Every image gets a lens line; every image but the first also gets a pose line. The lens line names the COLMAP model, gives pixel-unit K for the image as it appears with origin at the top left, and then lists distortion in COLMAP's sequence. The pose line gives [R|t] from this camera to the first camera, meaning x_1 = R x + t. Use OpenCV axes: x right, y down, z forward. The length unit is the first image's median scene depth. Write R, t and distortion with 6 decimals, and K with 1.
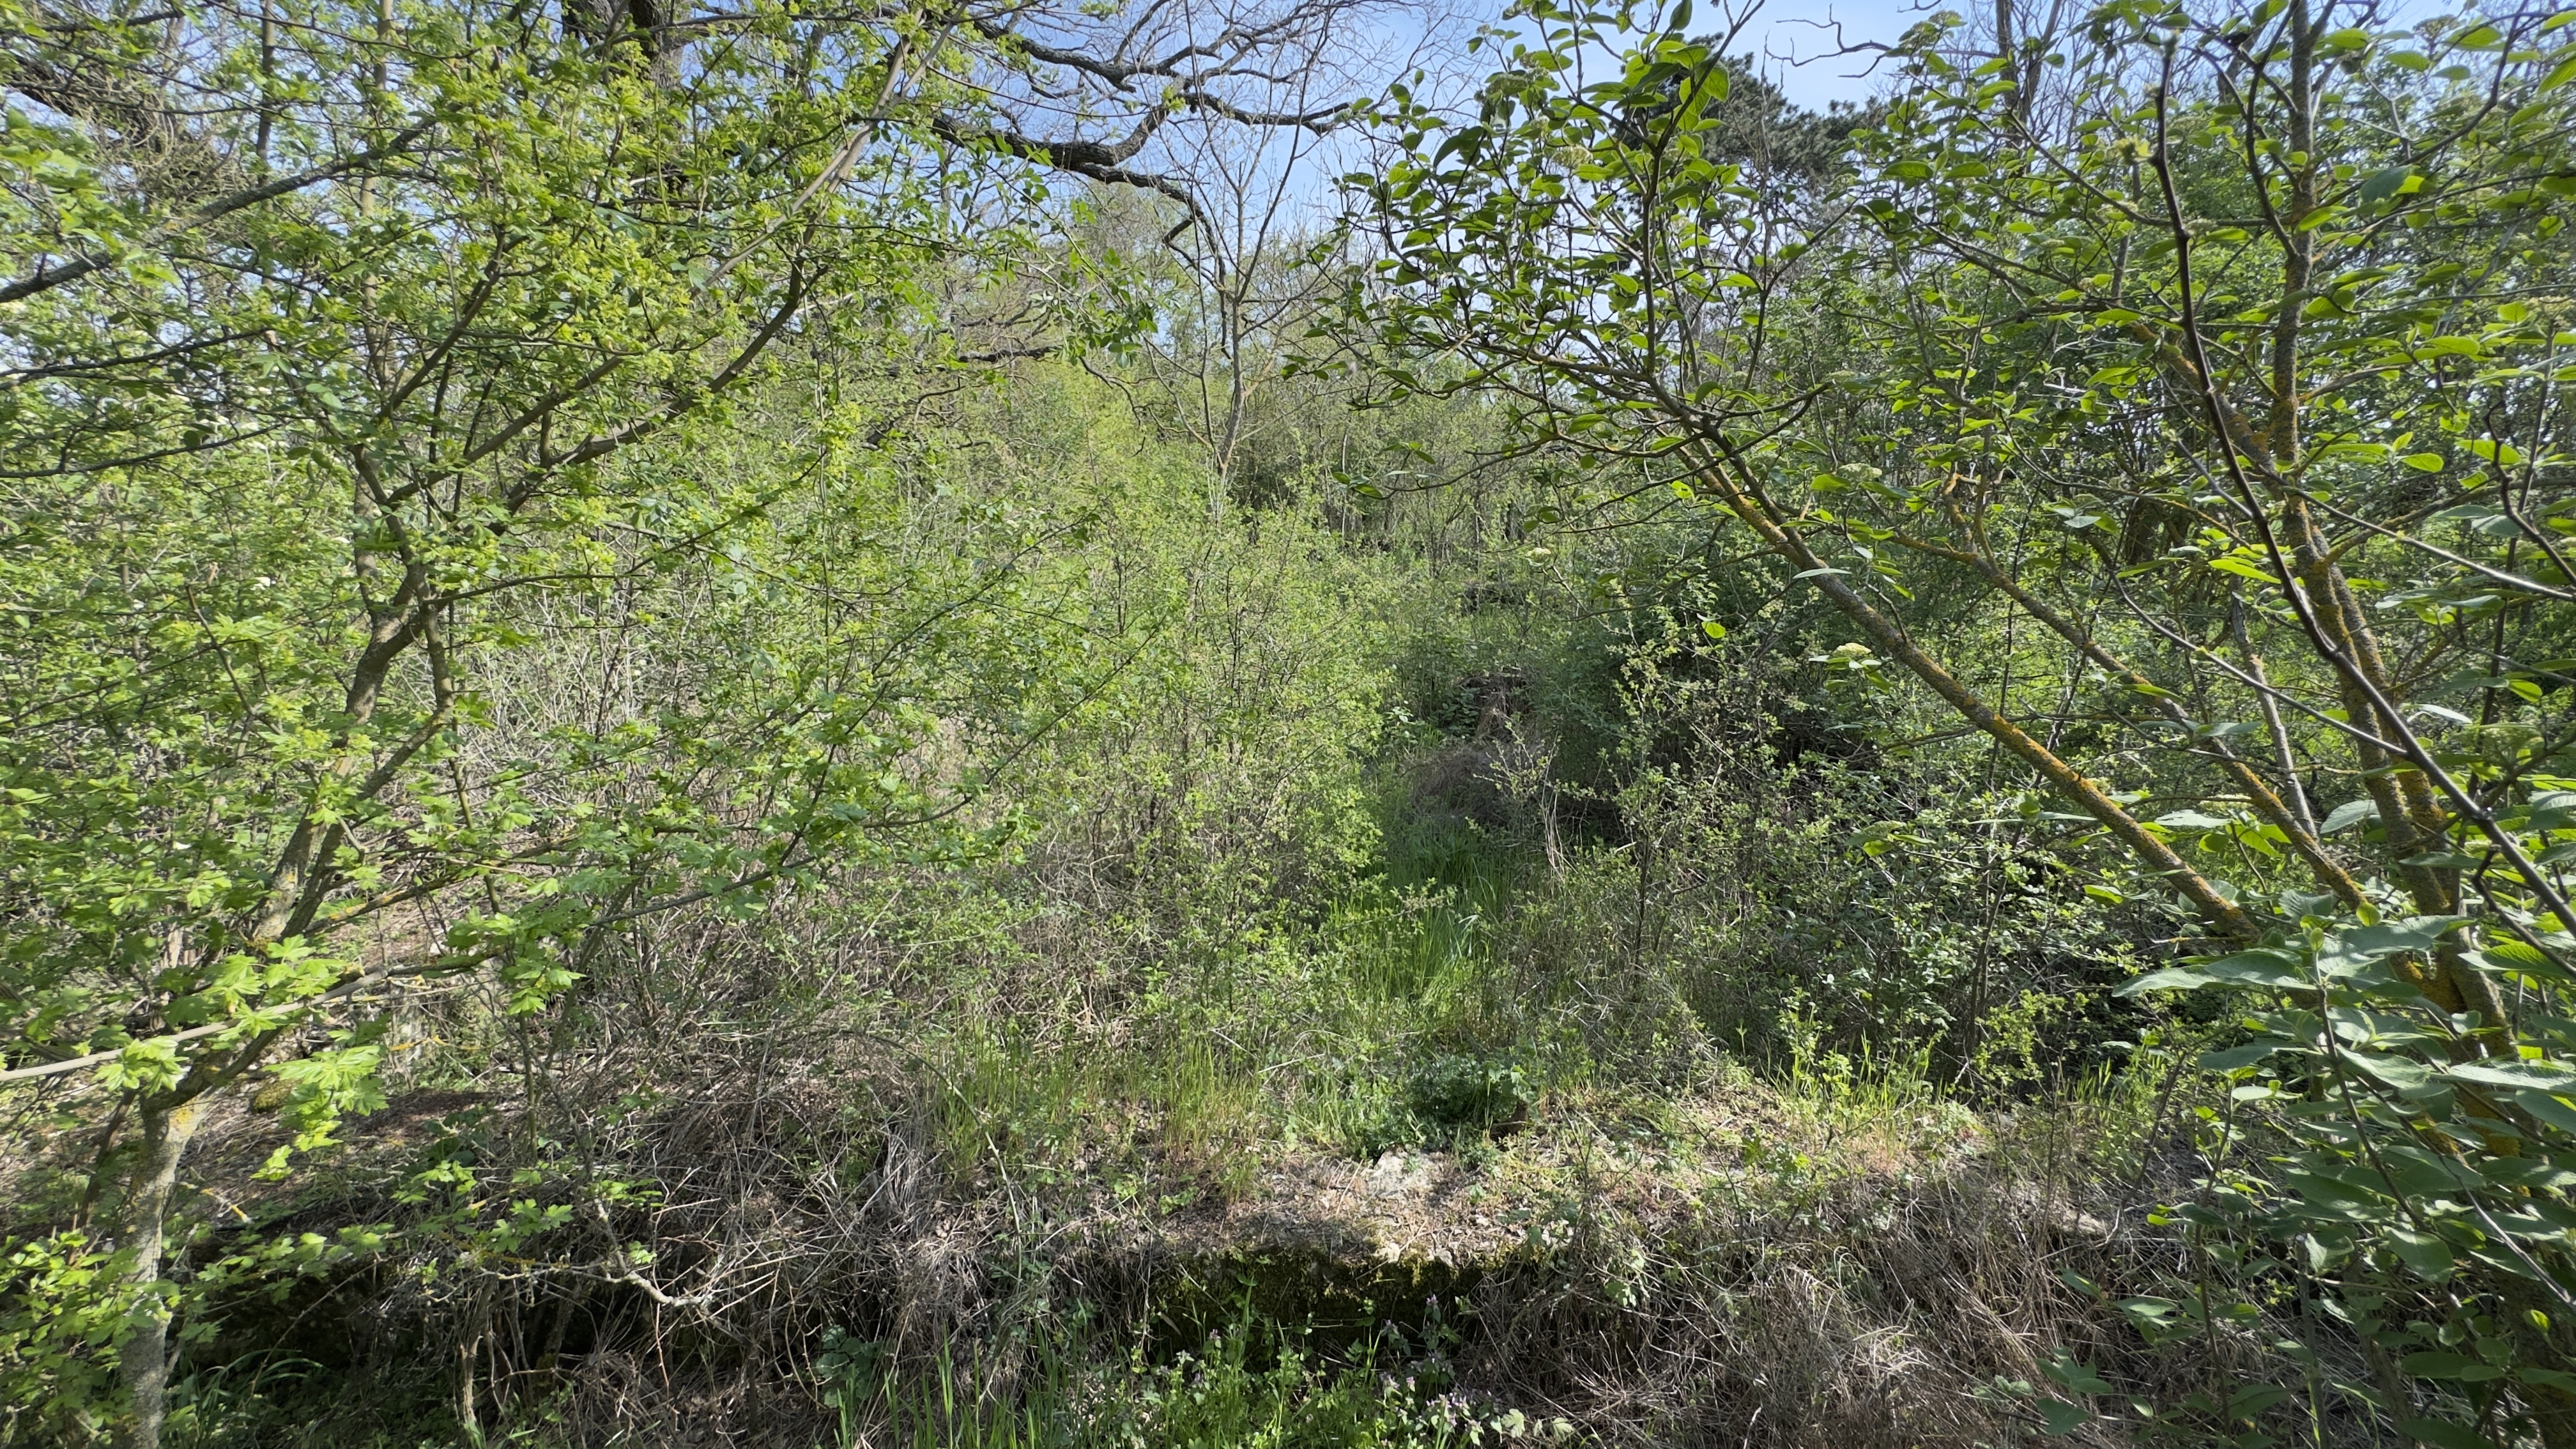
lens RADIAL K [[1038.1, 0, 1290.5], [0, 1038.1, 731.7], [0, 0, 1]] dist [-0.001941, 0.000500]
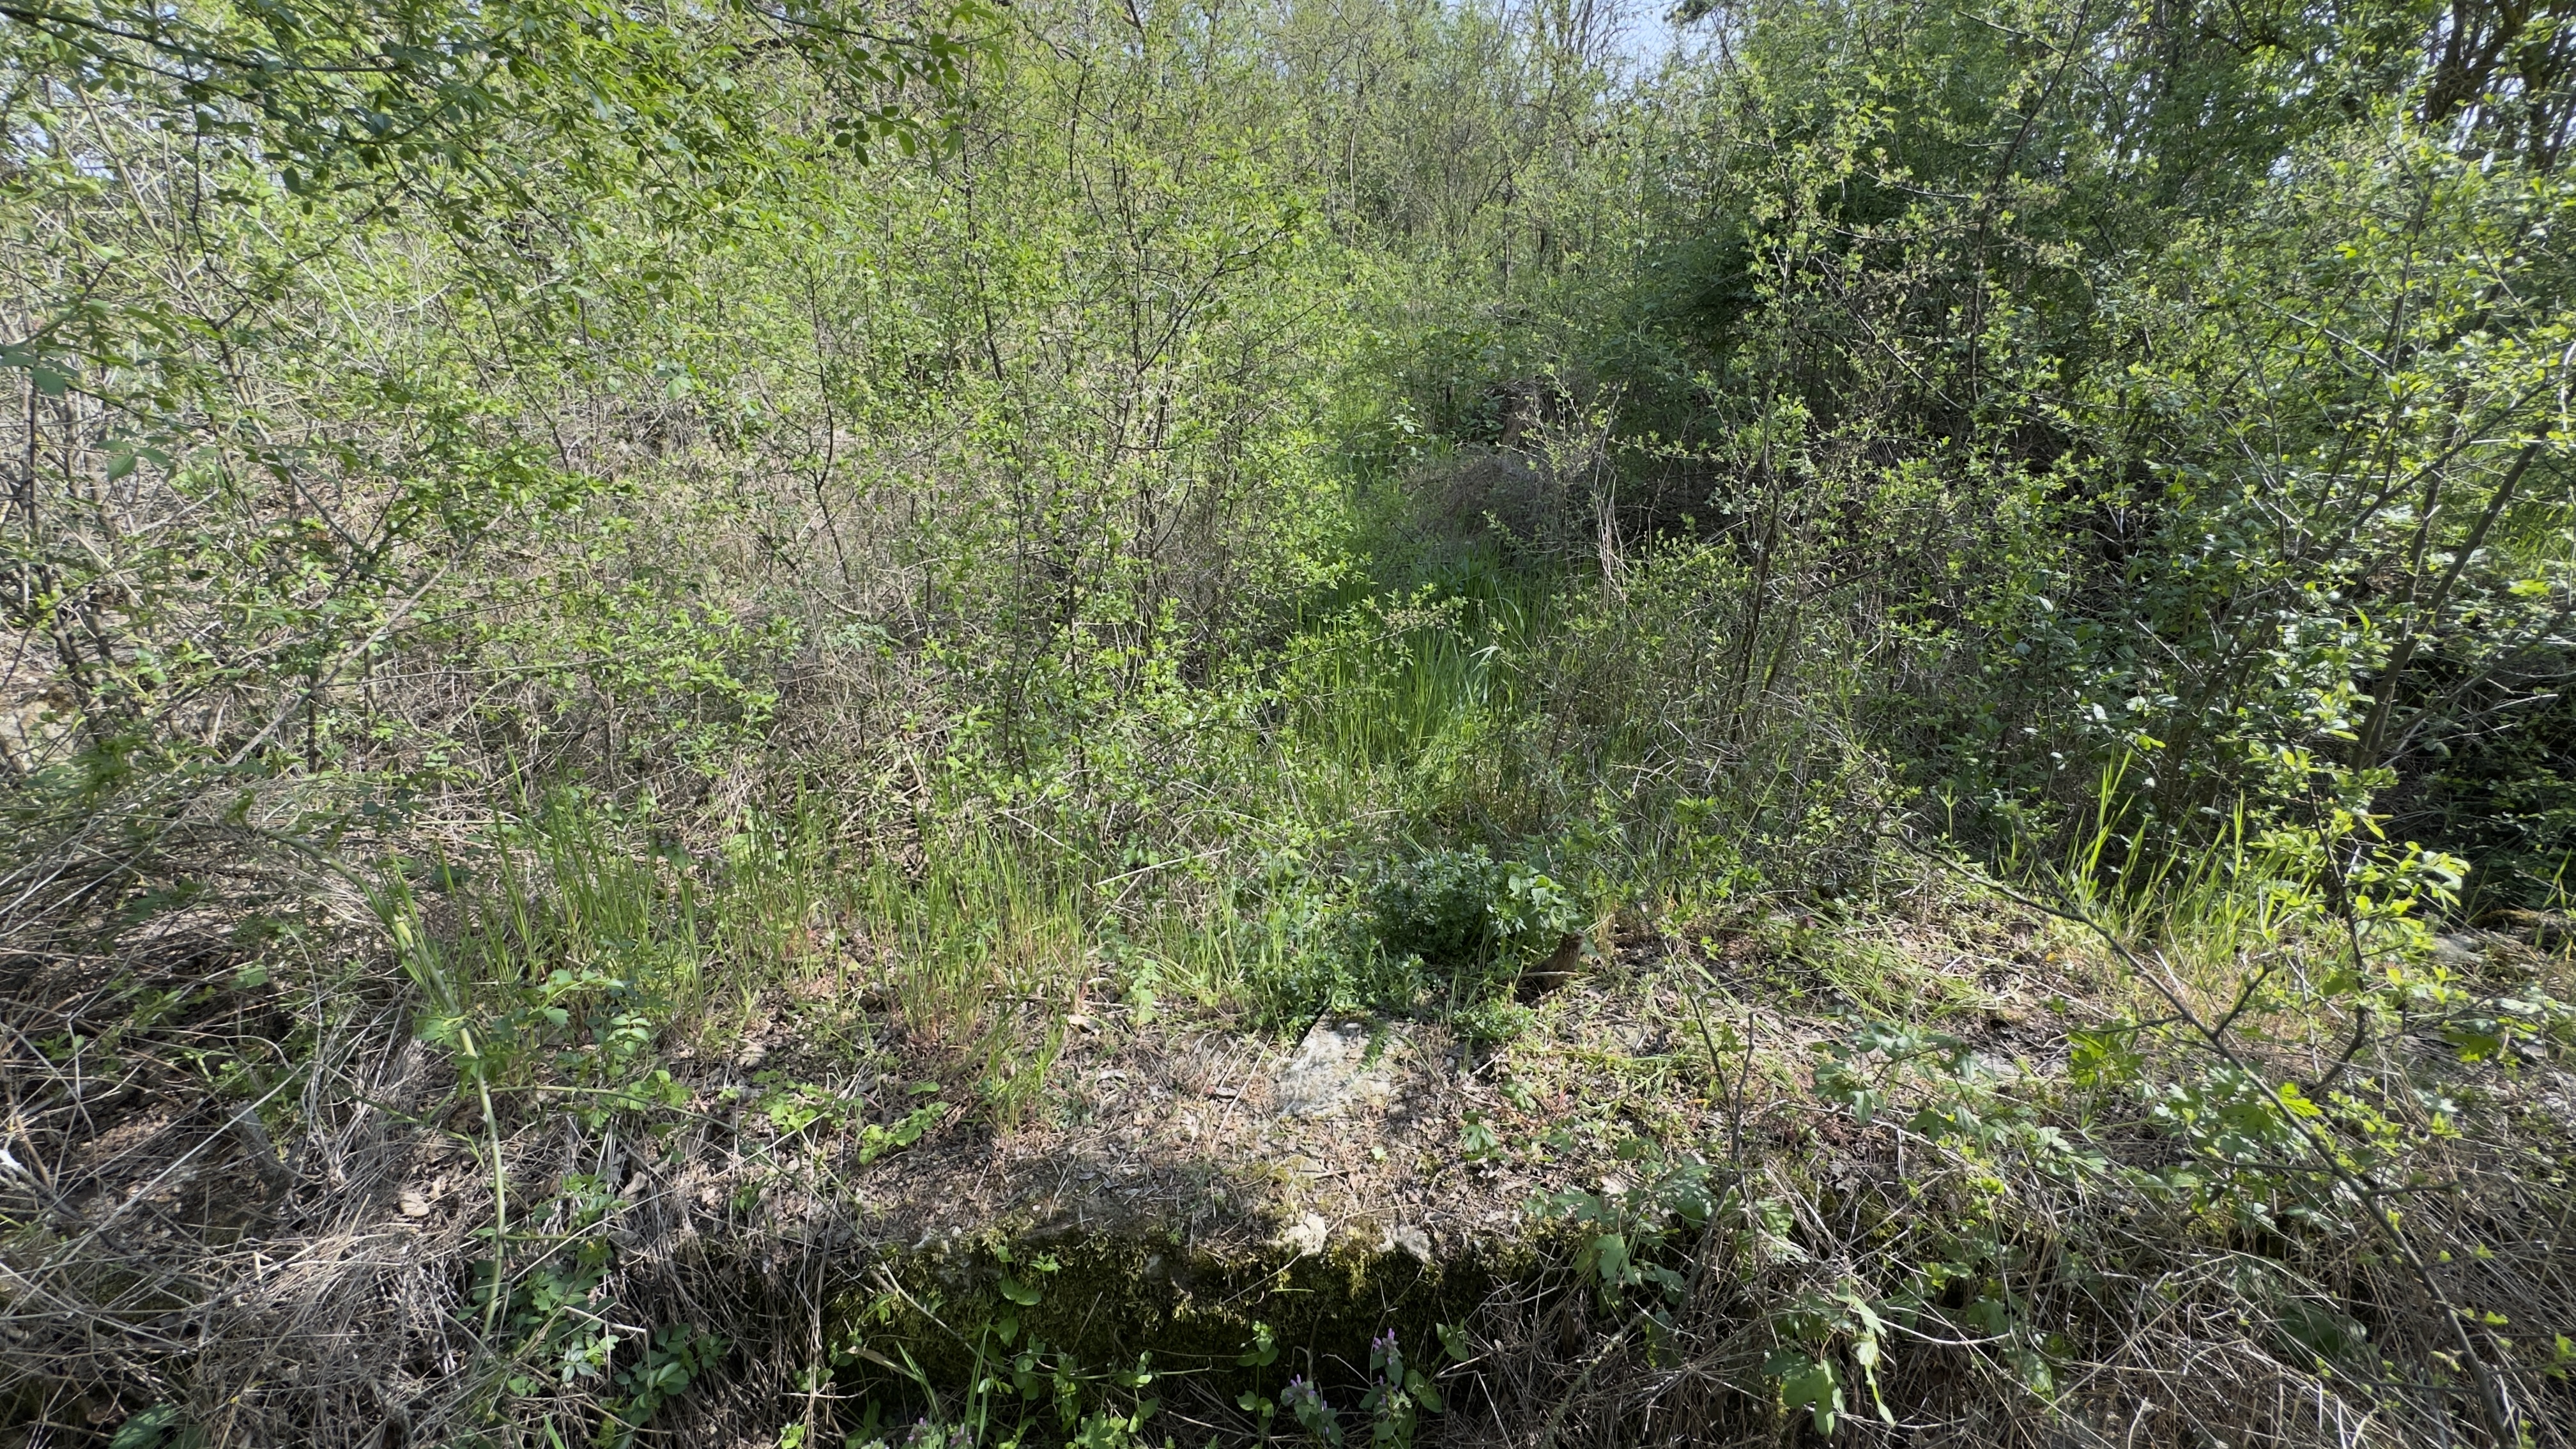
lens RADIAL K [[1038.1, 0, 1288.6], [0, 1038.1, 716.2], [0, 0, 1]] dist [-0.001941, 0.000500]
pose [[0.999587, -0.014068, -0.025059, 0.092514], [0.018512, 0.982180, 0.187027, 0.145851], [0.021981, -0.187414, 0.982035, 0.496199]]
